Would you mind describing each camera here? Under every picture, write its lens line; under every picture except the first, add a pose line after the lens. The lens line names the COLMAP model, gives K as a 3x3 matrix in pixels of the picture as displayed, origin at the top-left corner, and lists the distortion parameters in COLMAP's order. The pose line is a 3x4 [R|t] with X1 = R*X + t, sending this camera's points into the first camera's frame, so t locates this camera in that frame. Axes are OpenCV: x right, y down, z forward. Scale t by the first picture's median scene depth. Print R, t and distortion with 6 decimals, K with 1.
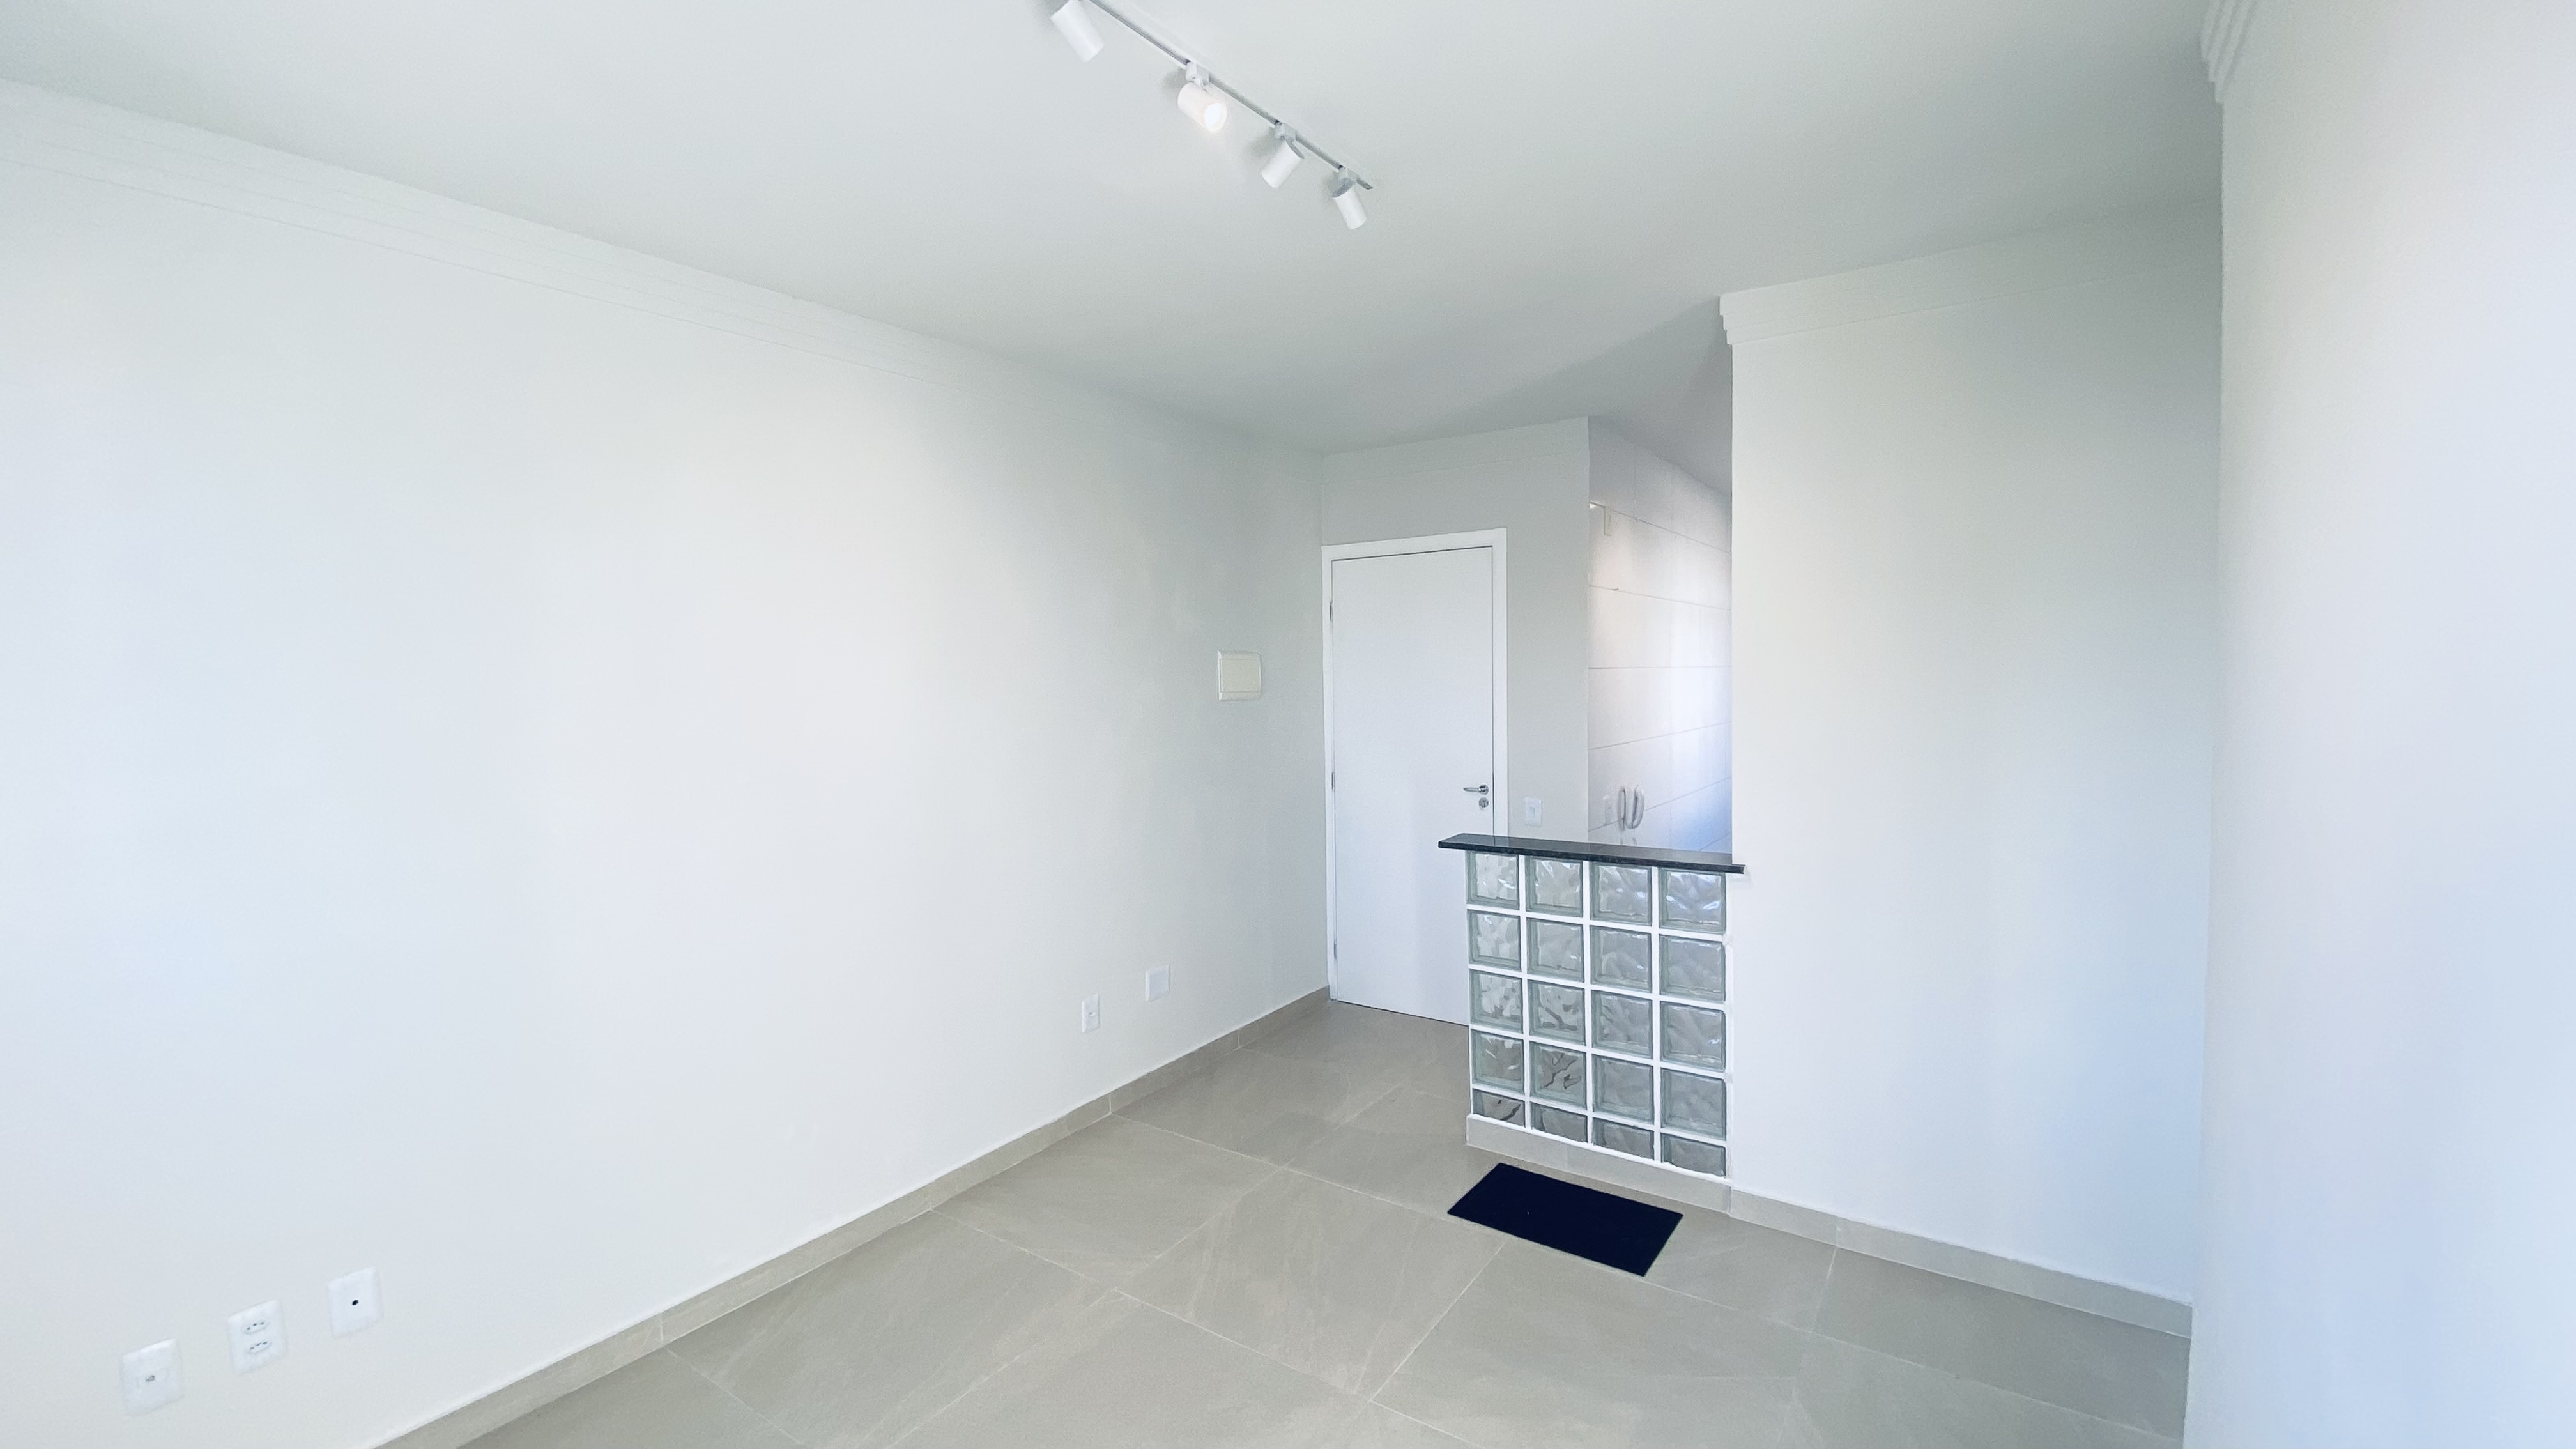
lens RADIAL K [[1023.2, 0, 1277.6], [0, 1023.2, 710.5], [0, 0, 1]] dist [-0.011475, -0.006864]
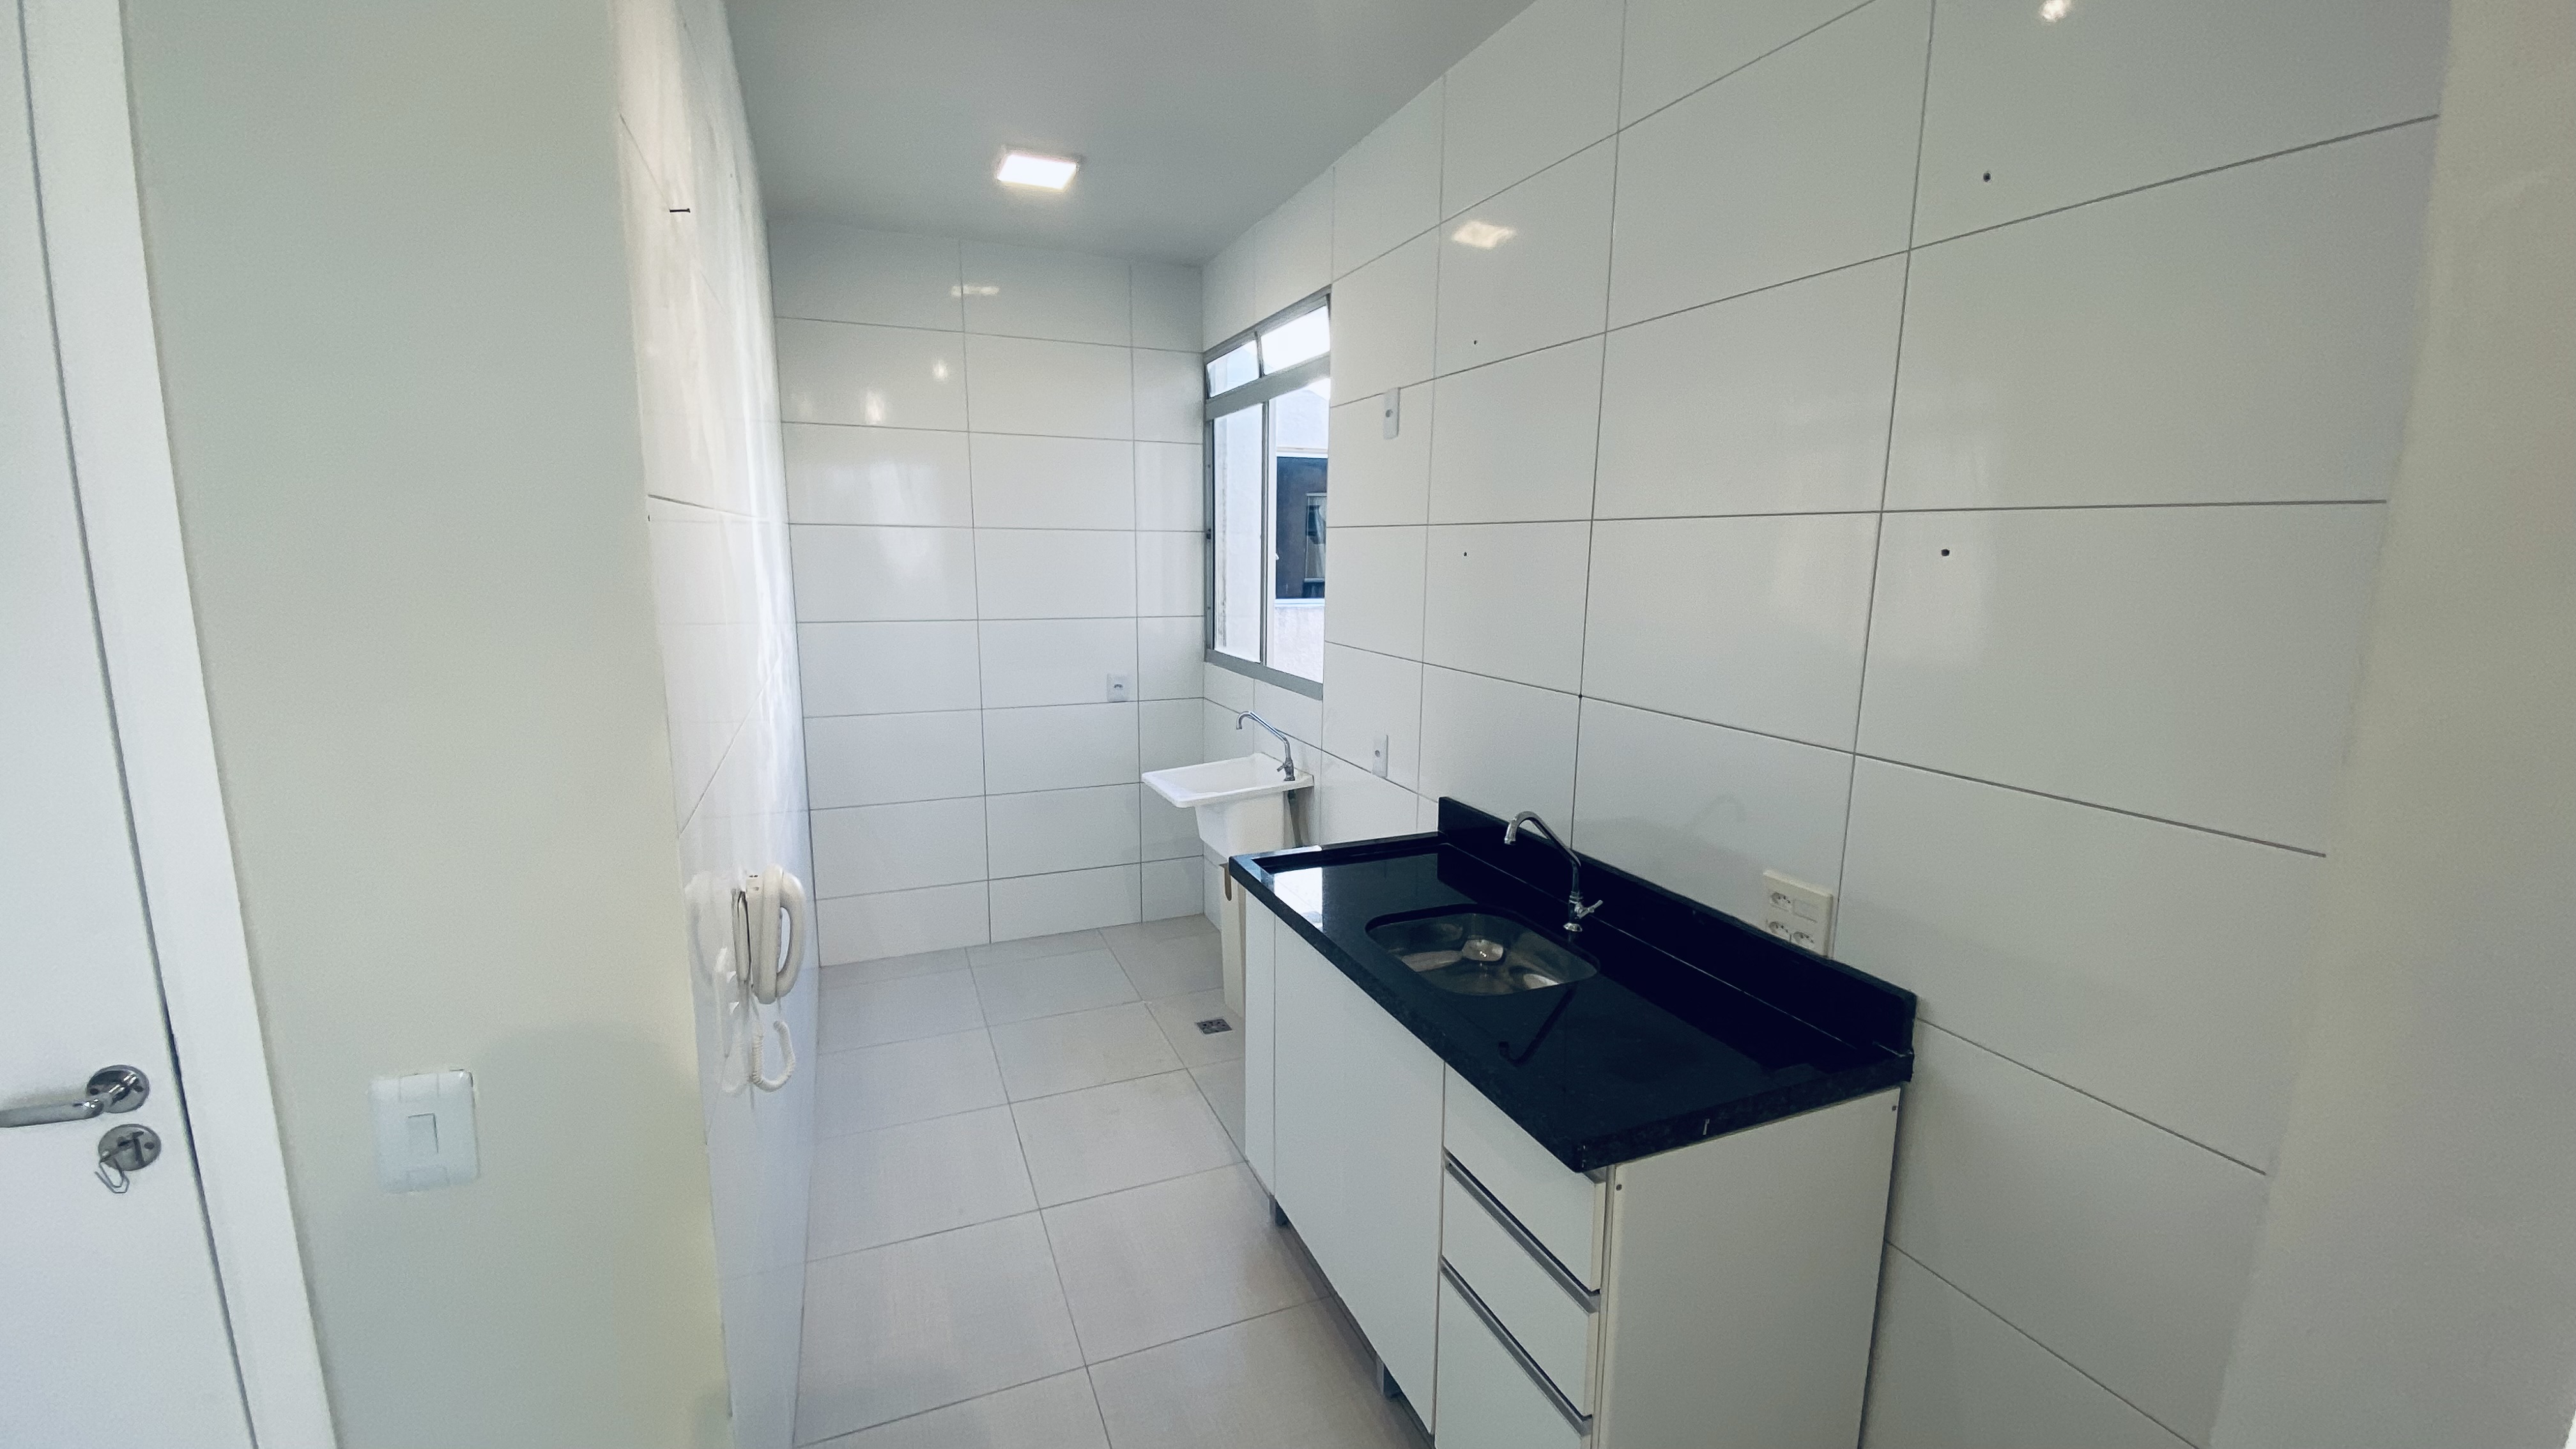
lens RADIAL K [[1023.2, 0, 1269.9], [0, 1023.2, 745.1], [0, 0, 1]] dist [-0.011475, -0.006864]
pose [[0.541407, -0.128247, 0.830922, 0.246596], [0.004656, 0.988740, 0.149572, -0.026568], [-0.840748, -0.077111, 0.535908, 1.022086]]
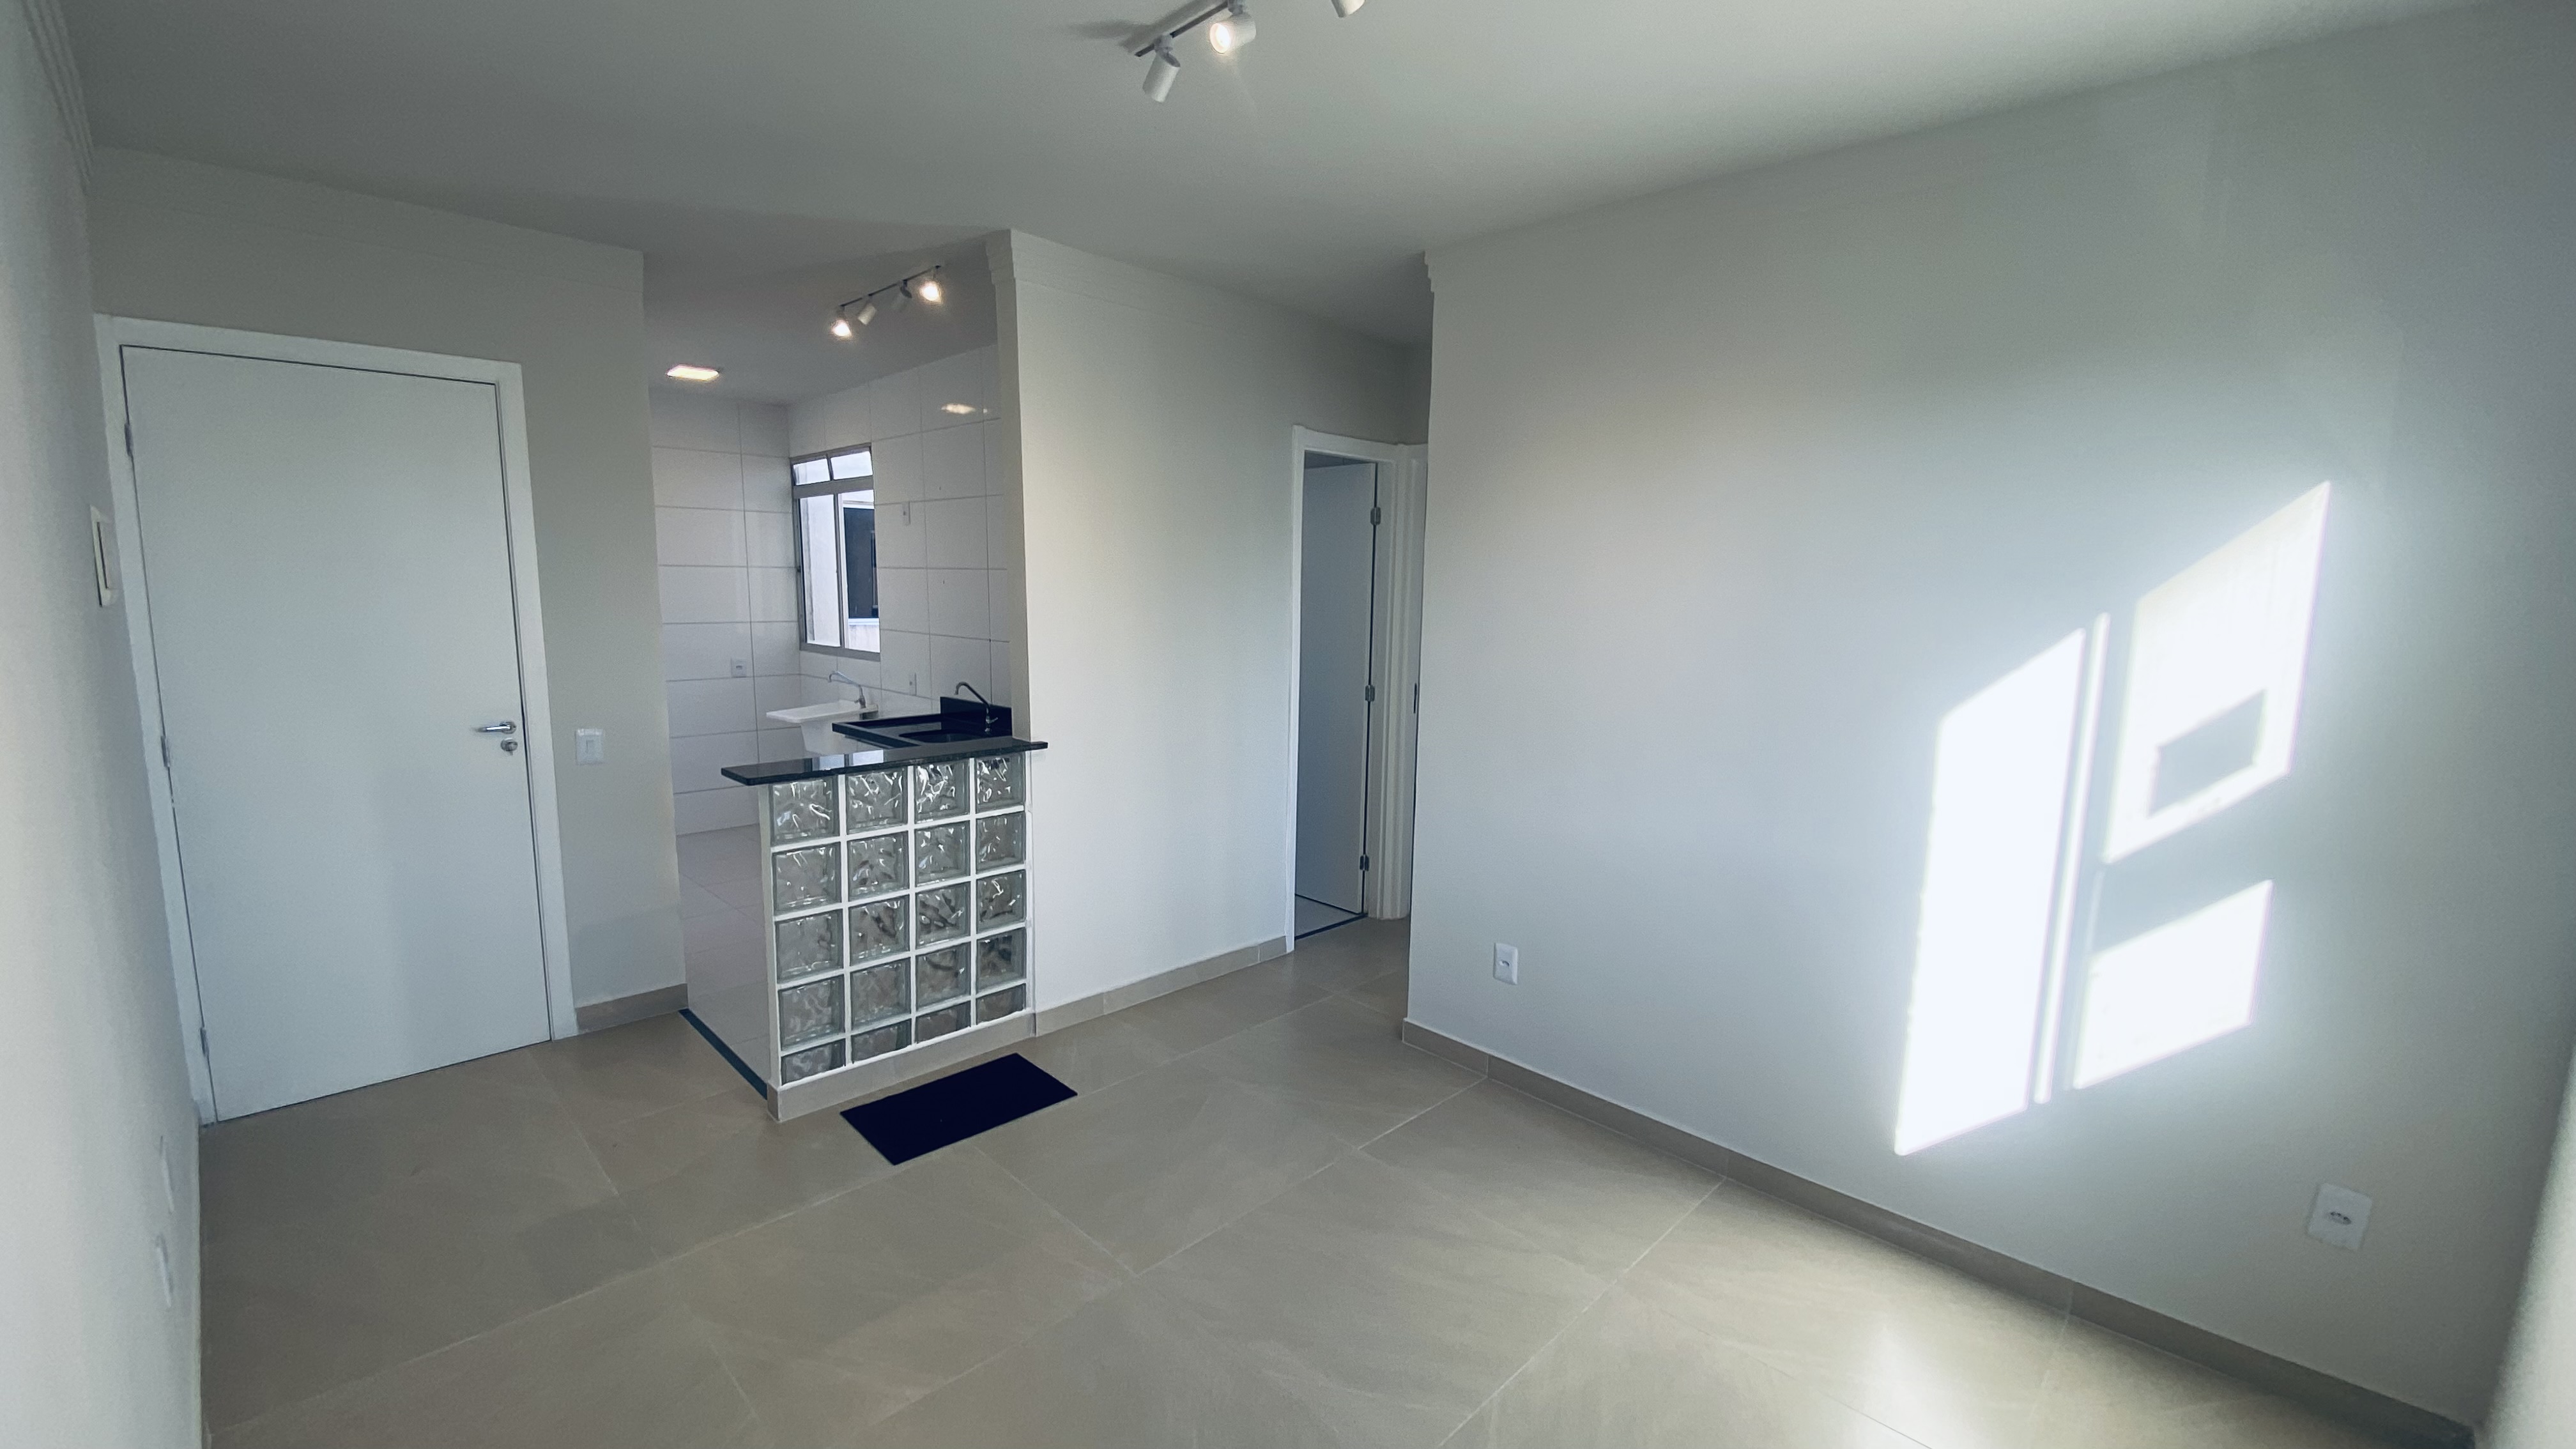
lens RADIAL K [[1023.2, 0, 1313.4], [0, 1023.2, 727.9], [0, 0, 1]] dist [-0.011475, -0.006864]
pose [[0.136248, -0.111114, 0.984424, -0.614347], [0.014095, 0.993807, 0.110222, 0.009425], [-0.990574, -0.001142, 0.136971, 0.486584]]
